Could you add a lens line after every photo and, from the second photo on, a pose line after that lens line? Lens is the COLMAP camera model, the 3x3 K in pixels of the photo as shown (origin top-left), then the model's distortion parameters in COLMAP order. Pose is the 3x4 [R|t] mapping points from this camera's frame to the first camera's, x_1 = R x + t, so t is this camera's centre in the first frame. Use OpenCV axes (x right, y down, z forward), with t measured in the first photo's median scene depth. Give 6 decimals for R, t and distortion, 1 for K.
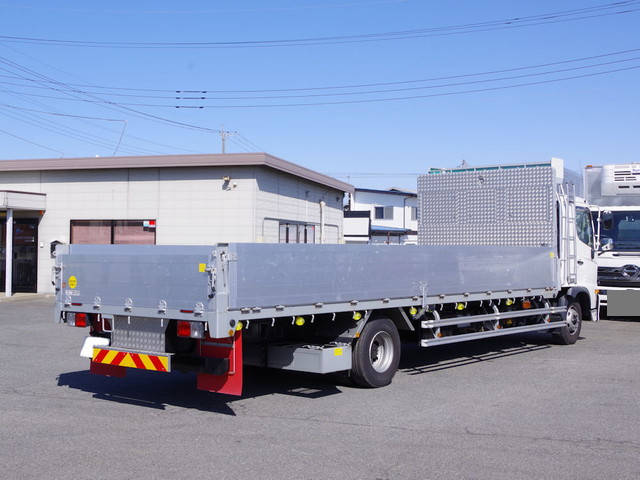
lens RADIAL K [[959.3, 0, 321.0], [0, 959.3, 239.4], [0, 0, 1]] dist [-0.016421, 0.000000]
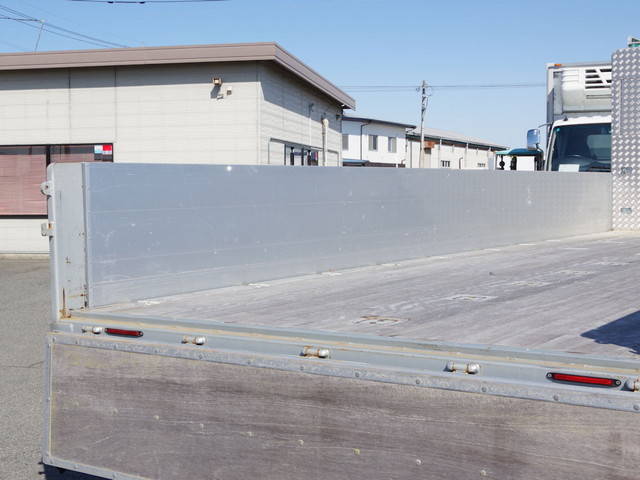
lens RADIAL K [[959.3, 0, 319.6], [0, 959.3, 240.8], [0, 0, 1]] dist [-0.016421, 0.000000]
pose [[0.994108, -0.022980, 0.105930, -0.100756], [0.015864, 0.997591, 0.067537, 0.005547], [-0.107227, -0.065459, 0.992077, 0.297814]]
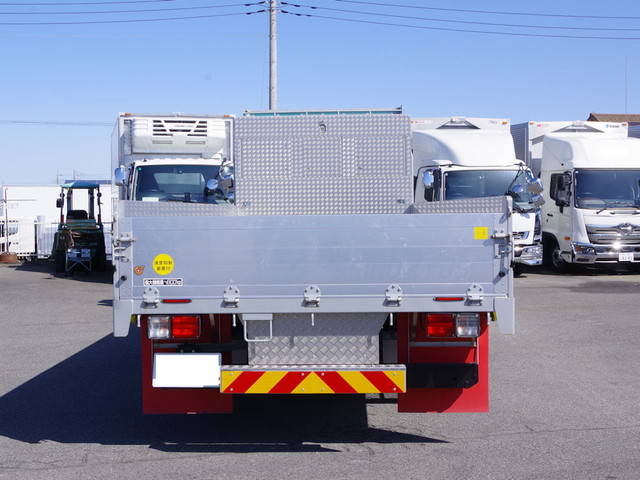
lens RADIAL K [[959.3, 0, 321.0], [0, 959.3, 239.9], [0, 0, 1]] dist [-0.016421, 0.000000]
pose [[0.769056, -0.030579, 0.638450, -0.258660], [0.003630, 0.999048, 0.043478, 0.001987], [-0.639172, -0.031120, 0.768434, 0.223164]]
